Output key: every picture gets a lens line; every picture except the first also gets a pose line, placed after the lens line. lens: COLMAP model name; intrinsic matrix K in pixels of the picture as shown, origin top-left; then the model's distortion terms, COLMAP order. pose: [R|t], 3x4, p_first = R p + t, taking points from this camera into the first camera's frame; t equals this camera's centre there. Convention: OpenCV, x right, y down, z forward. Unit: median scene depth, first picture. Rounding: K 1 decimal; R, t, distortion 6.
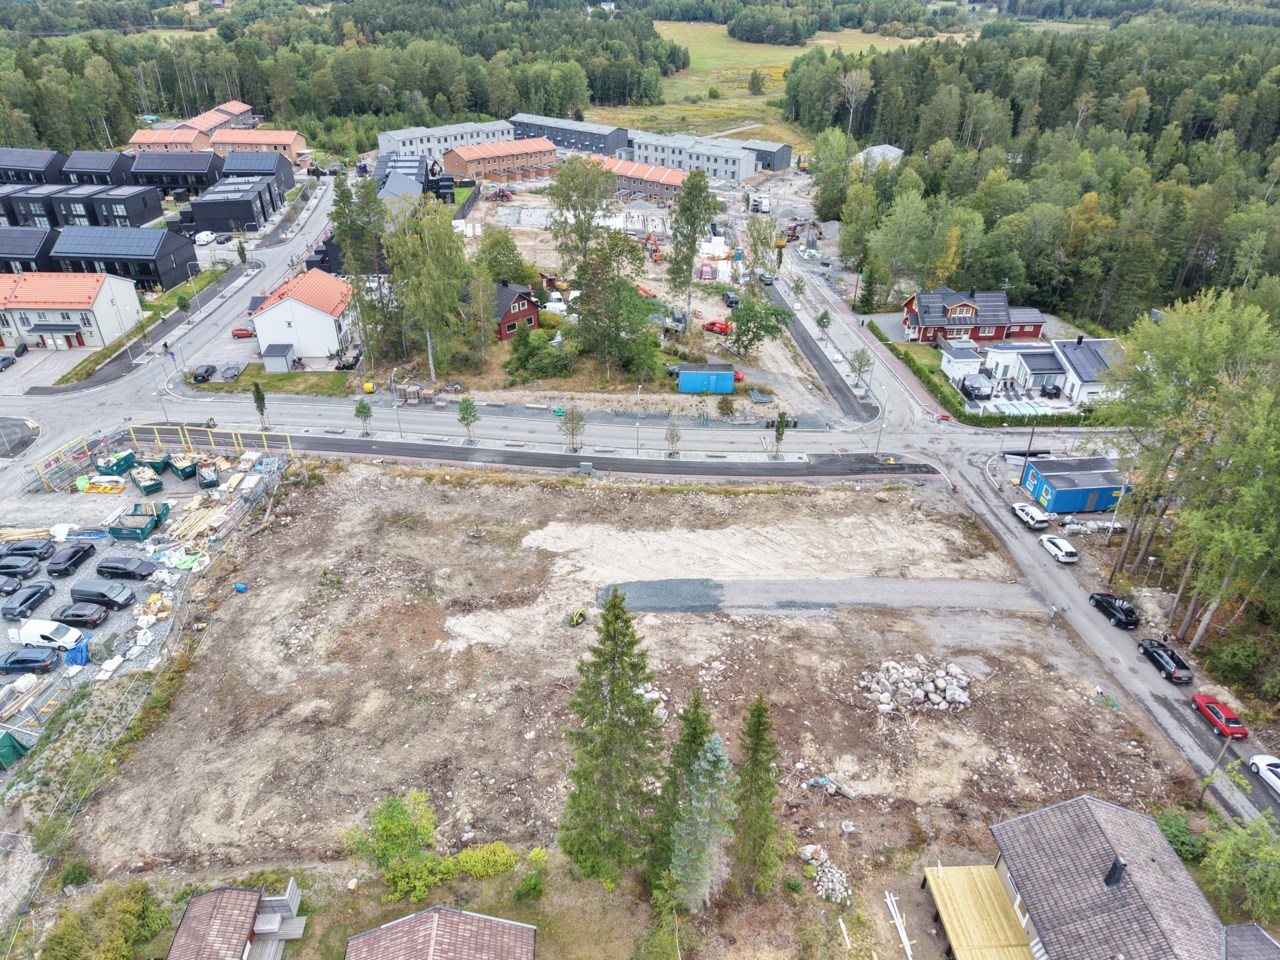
lens RADIAL K [[853.5, 0, 640.0], [0, 853.5, 480.0], [0, 0, 1]] dist [0.045216, -0.046709]
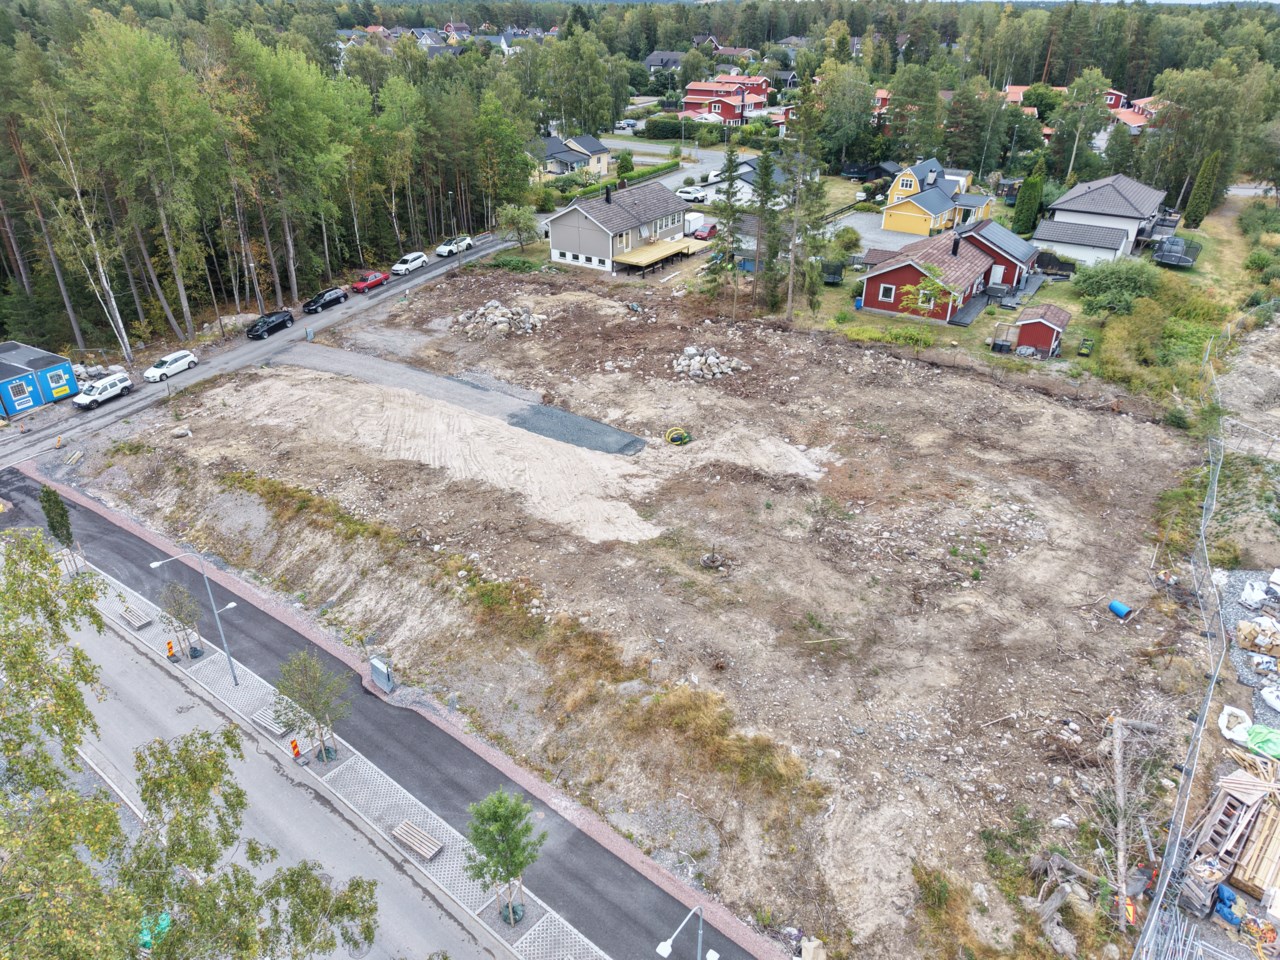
lens RADIAL K [[856.0, 0, 645.7], [0, 856.0, 480.7], [0, 0, 1]] dist [0.071488, -0.102660]
pose [[-0.815179, -0.290613, 0.501026, -0.431021], [0.294275, 0.537255, 0.790417, -0.444396], [-0.498884, 0.791771, -0.352439, 1.192385]]
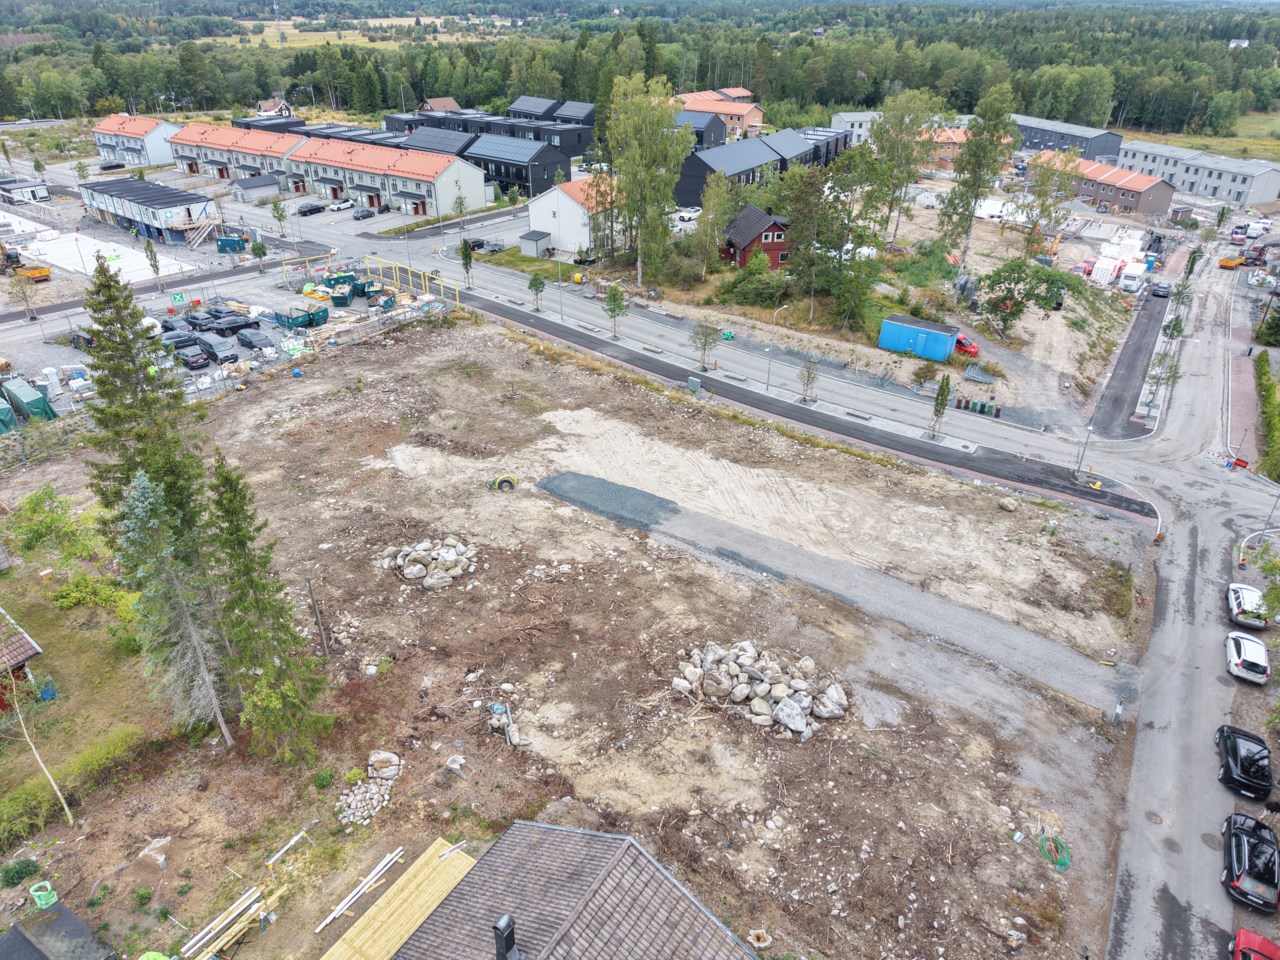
lens RADIAL K [[853.5, 0, 640.0], [0, 853.5, 480.0], [0, 0, 1]] dist [0.045216, -0.046709]
pose [[0.813803, 0.286397, -0.505669, 0.420770], [-0.307747, 0.950493, 0.043057, 0.068207], [0.492966, 0.120578, 0.861653, 0.282302]]
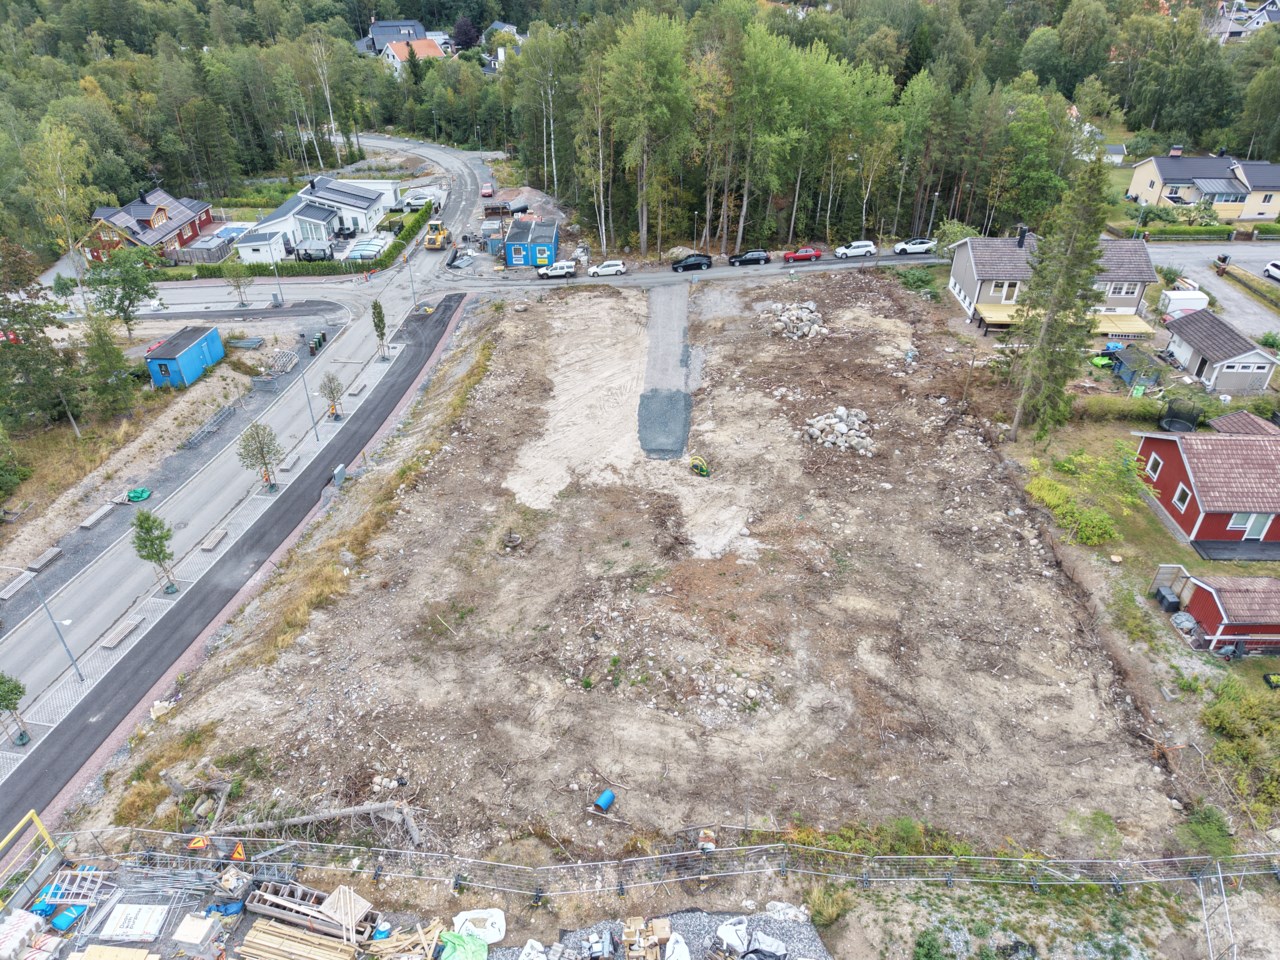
lens RADIAL K [[853.5, 0, 640.0], [0, 853.5, 480.0], [0, 0, 1]] dist [0.045216, -0.046709]
pose [[0.084648, -0.554834, 0.827644, -0.726238], [0.519134, 0.733541, 0.438654, -0.222772], [-0.850491, 0.392527, 0.350126, 0.656741]]
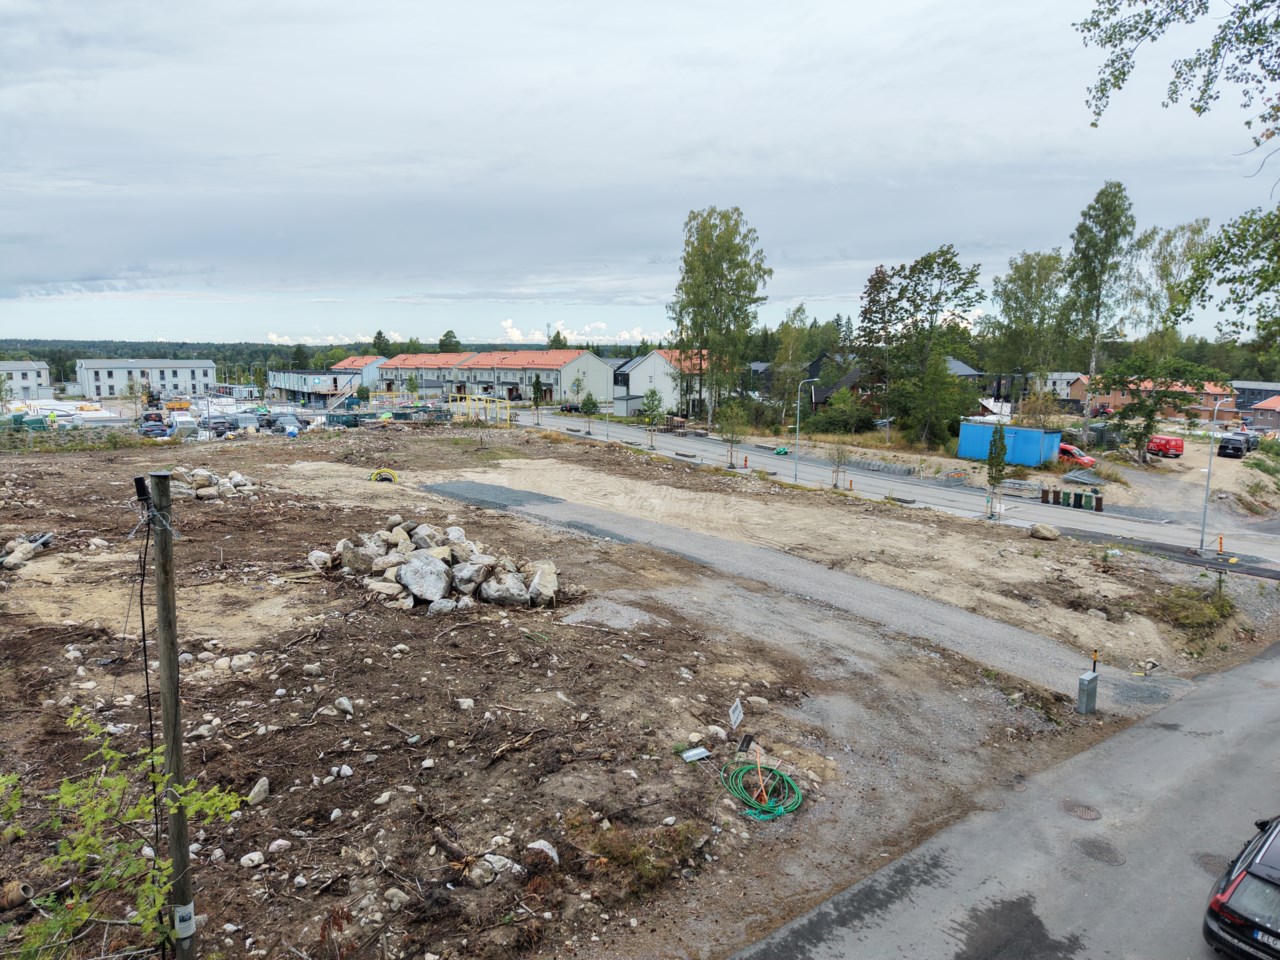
lens RADIAL K [[853.5, 0, 640.0], [0, 853.5, 480.0], [0, 0, 1]] dist [0.045216, -0.046709]
pose [[0.624284, 0.116973, -0.772391, 0.542206], [-0.413139, 0.888581, -0.199350, 0.189330], [0.663013, 0.443556, 0.603052, 0.625120]]
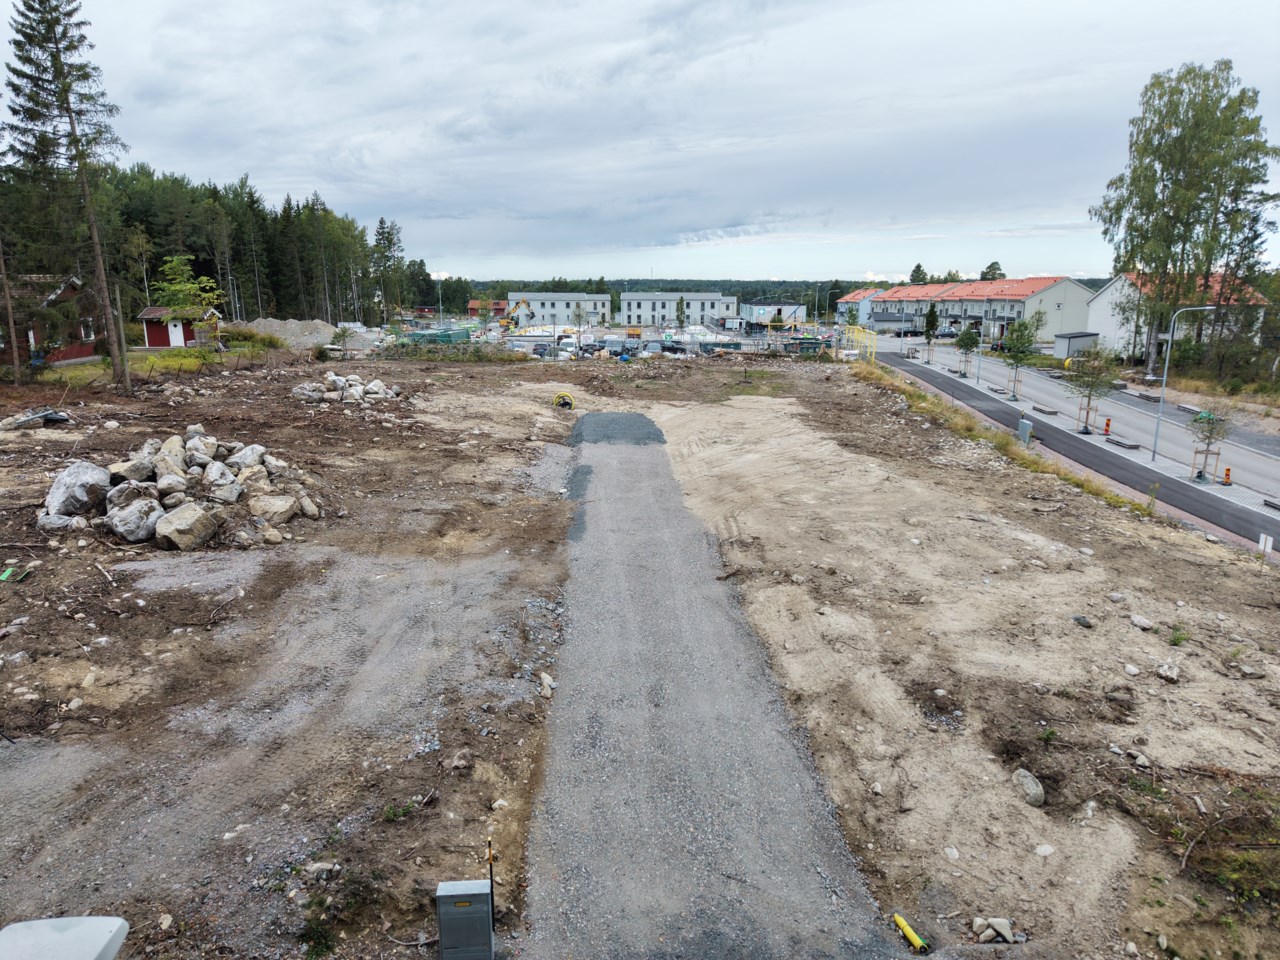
lens RADIAL K [[853.5, 0, 640.0], [0, 853.5, 480.0], [0, 0, 1]] dist [0.045216, -0.046709]
pose [[0.021287, 0.218665, -0.975568, 0.539152], [-0.528019, 0.831058, 0.174753, 0.051717], [0.848966, 0.511398, 0.133150, 0.873759]]
